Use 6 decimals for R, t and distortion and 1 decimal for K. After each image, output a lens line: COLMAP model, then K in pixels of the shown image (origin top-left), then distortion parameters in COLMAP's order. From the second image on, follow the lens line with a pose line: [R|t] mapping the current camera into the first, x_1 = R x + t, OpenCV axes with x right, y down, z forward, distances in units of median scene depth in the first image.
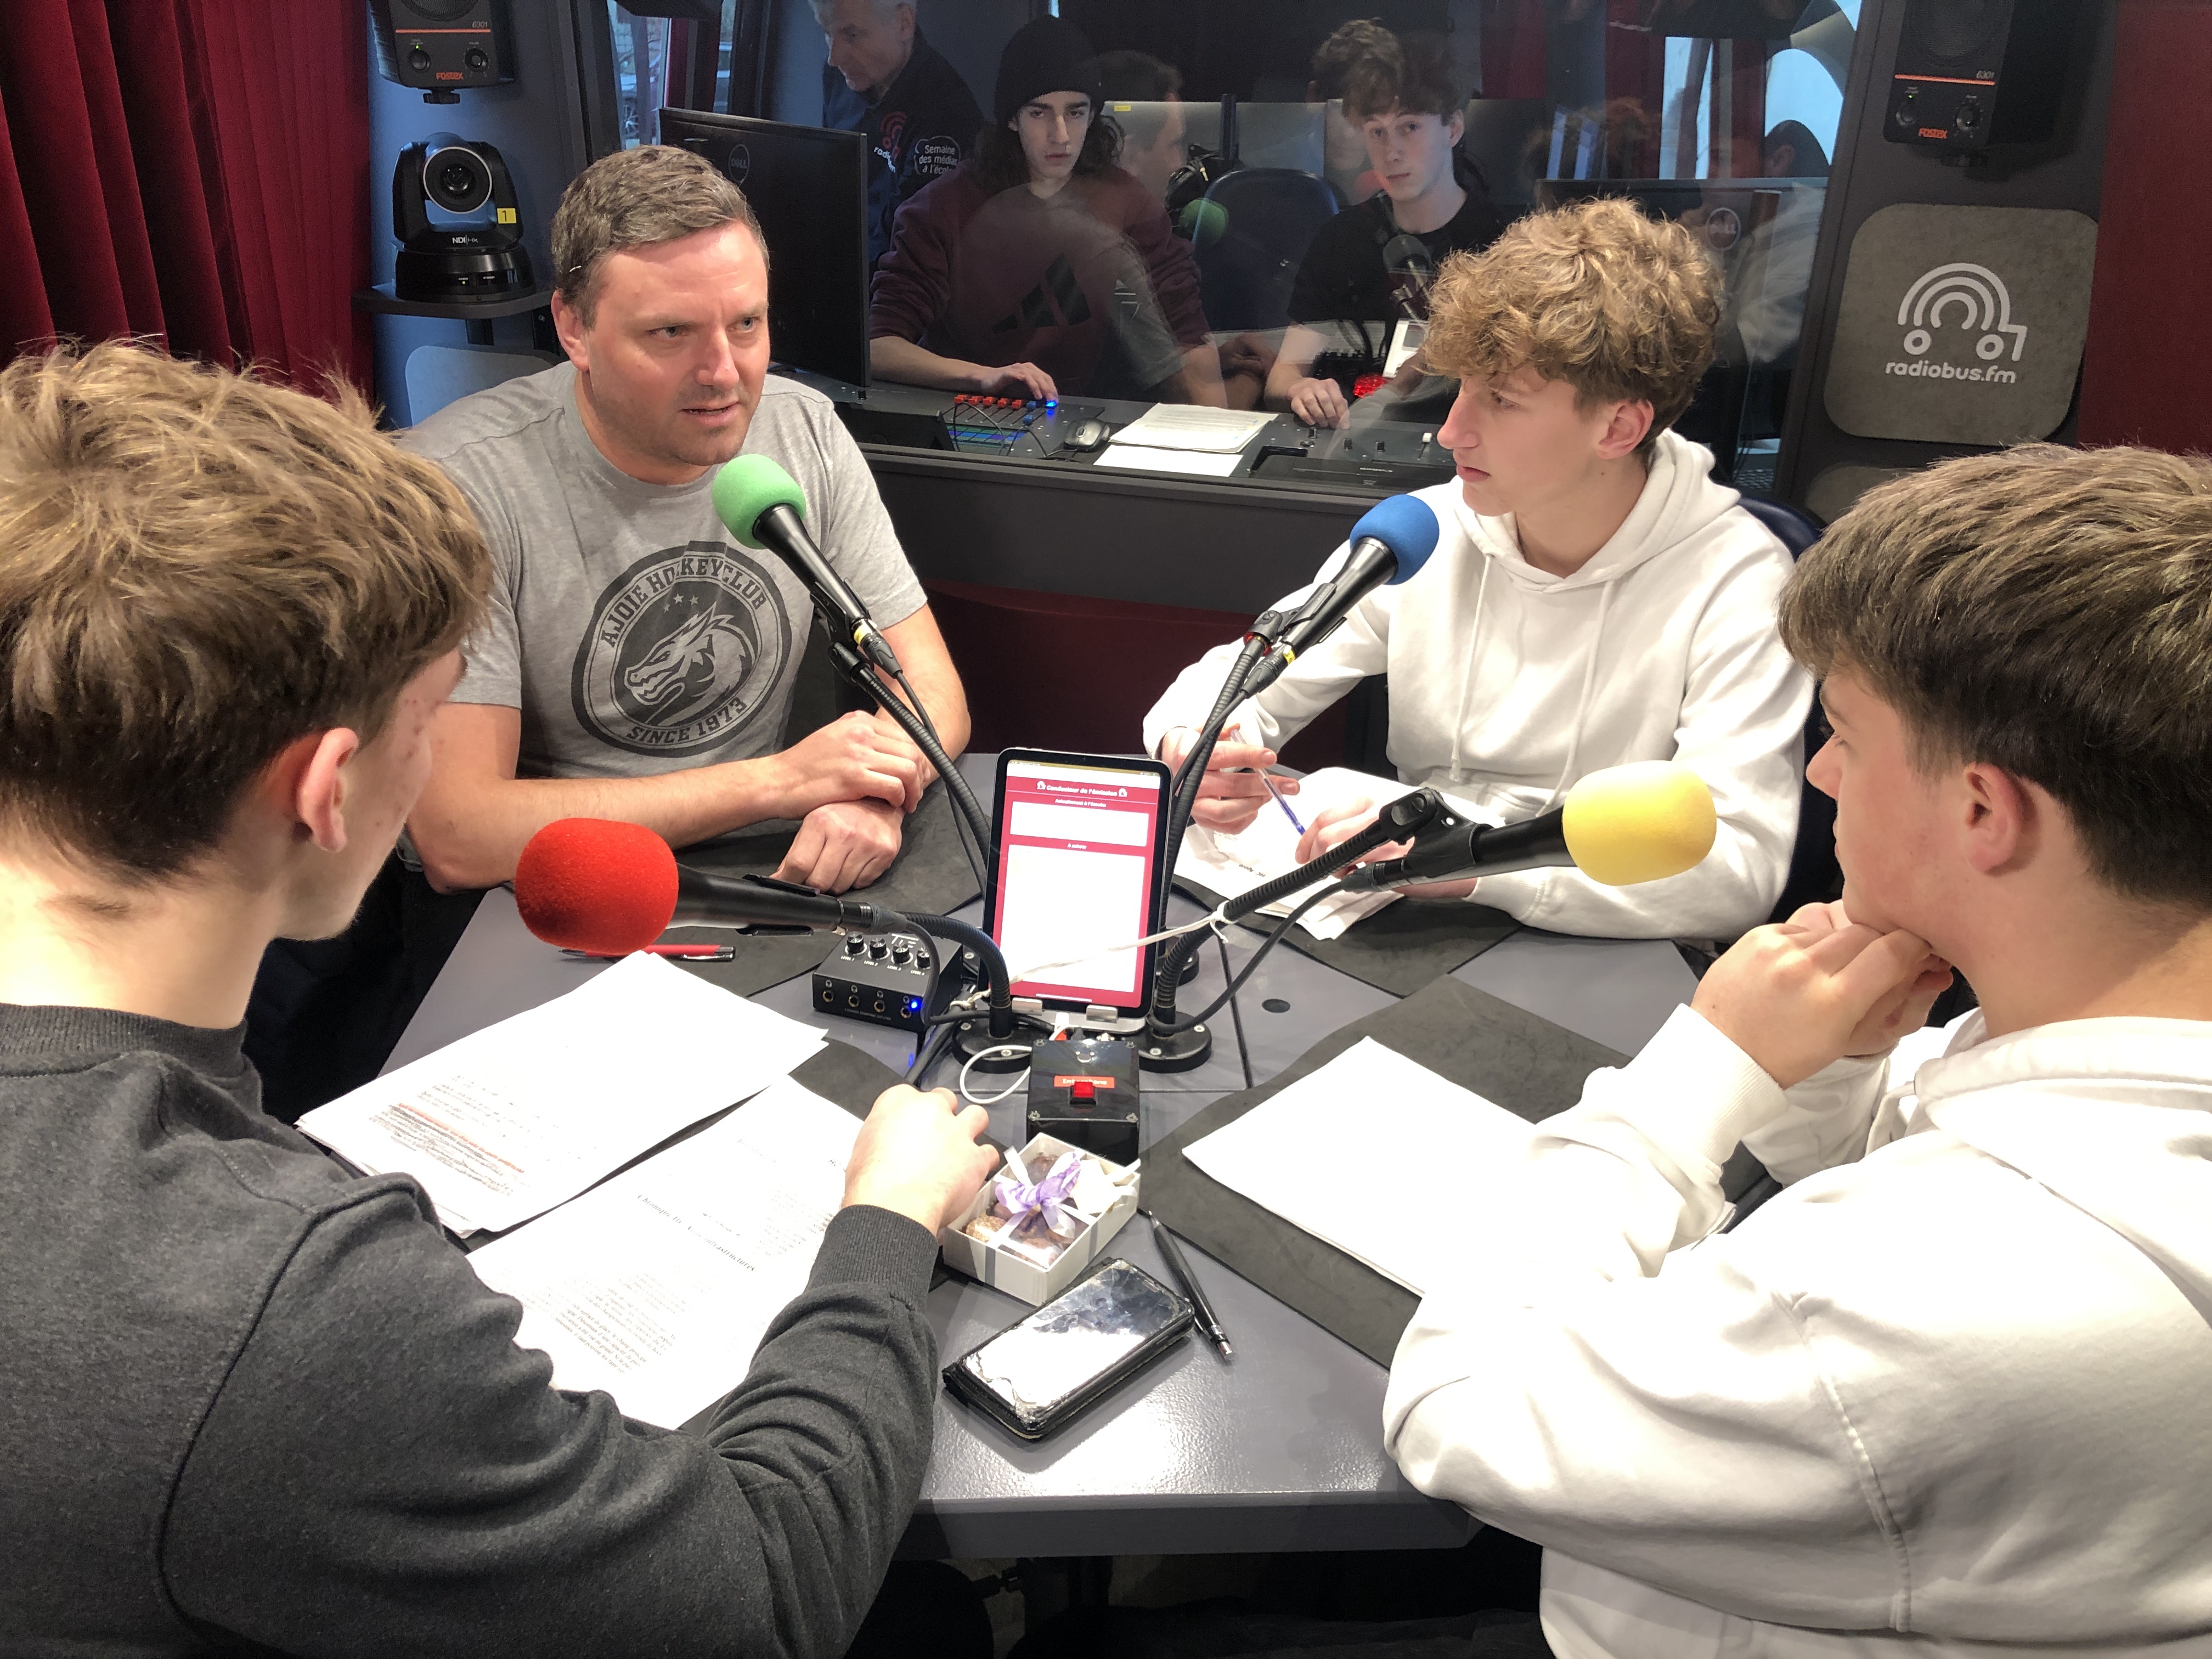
lens RADIAL K [[1796.7, 0, 1100.6], [0, 1796.7, 824.4], [0, 0, 1]] dist [0.008847, 0.012930]
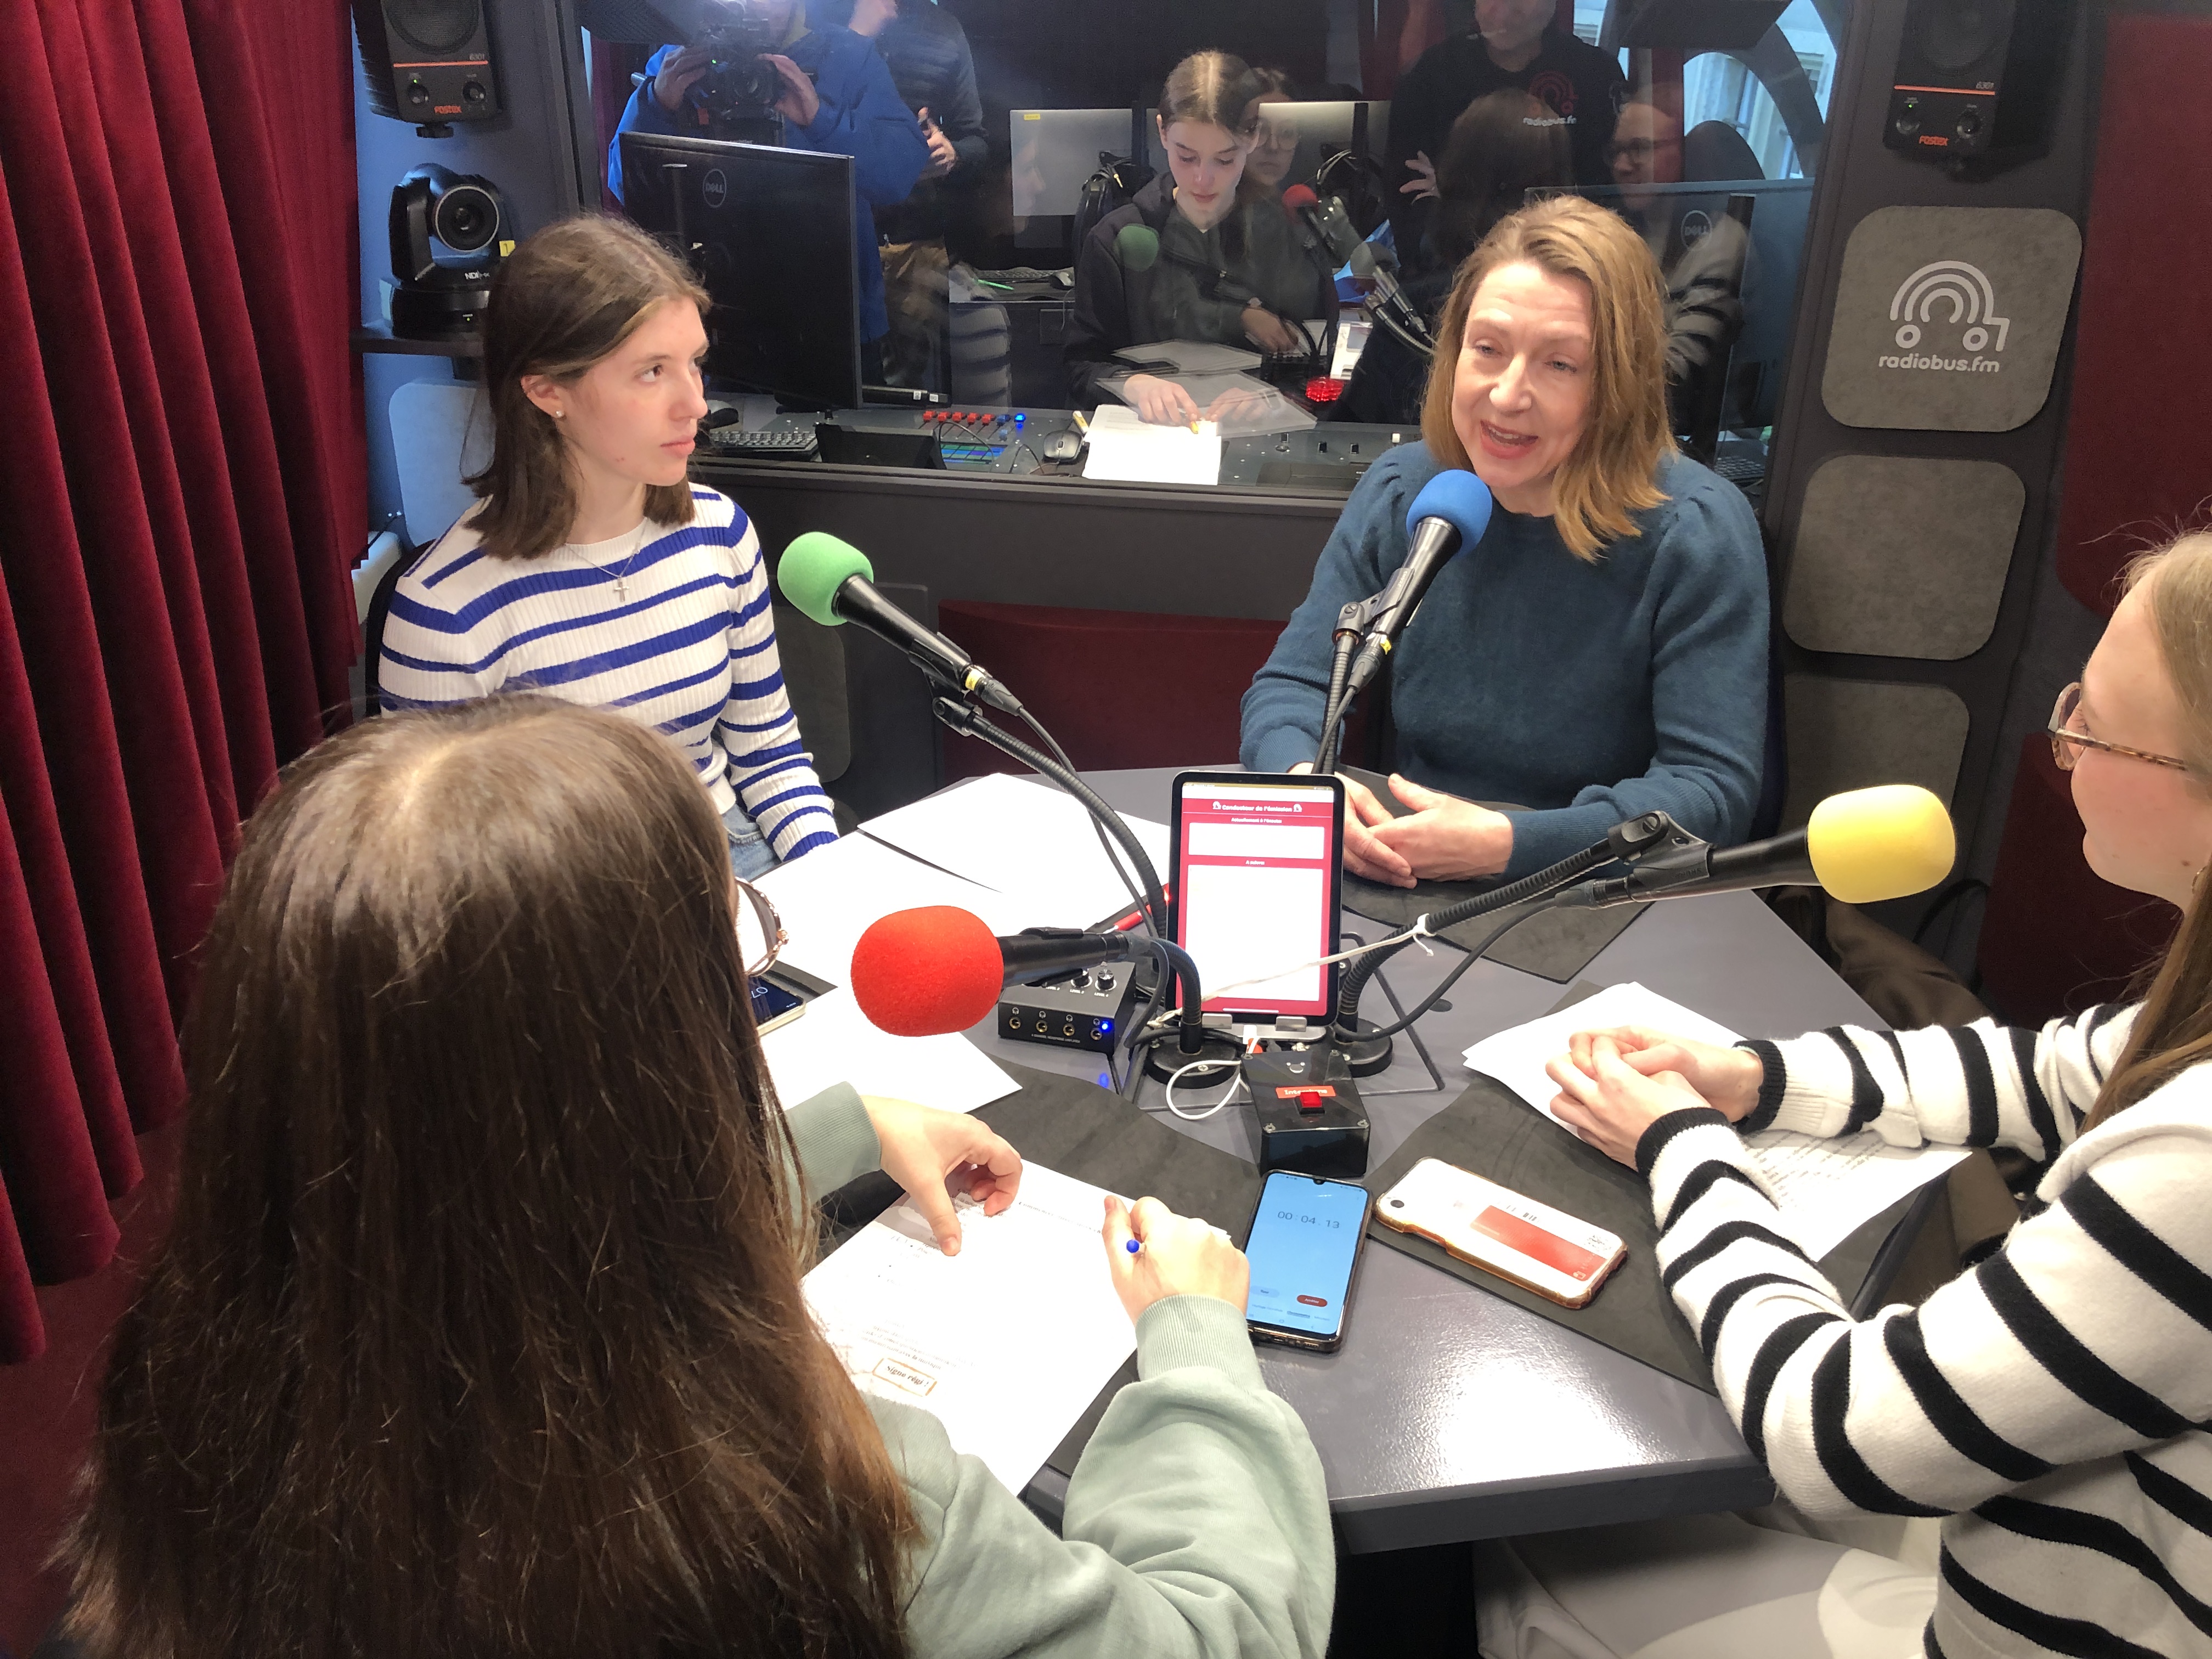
lens RADIAL K [[1789.8, 0, 1115.6], [0, 1789.8, 822.3], [0, 0, 1]] dist [0.012435, 0.015041]
pose [[0.994706, -0.054273, 0.087257, -0.129789], [0.054178, 0.998525, 0.003457, -0.013473], [-0.087316, 0.001289, 0.996180, -0.009111]]
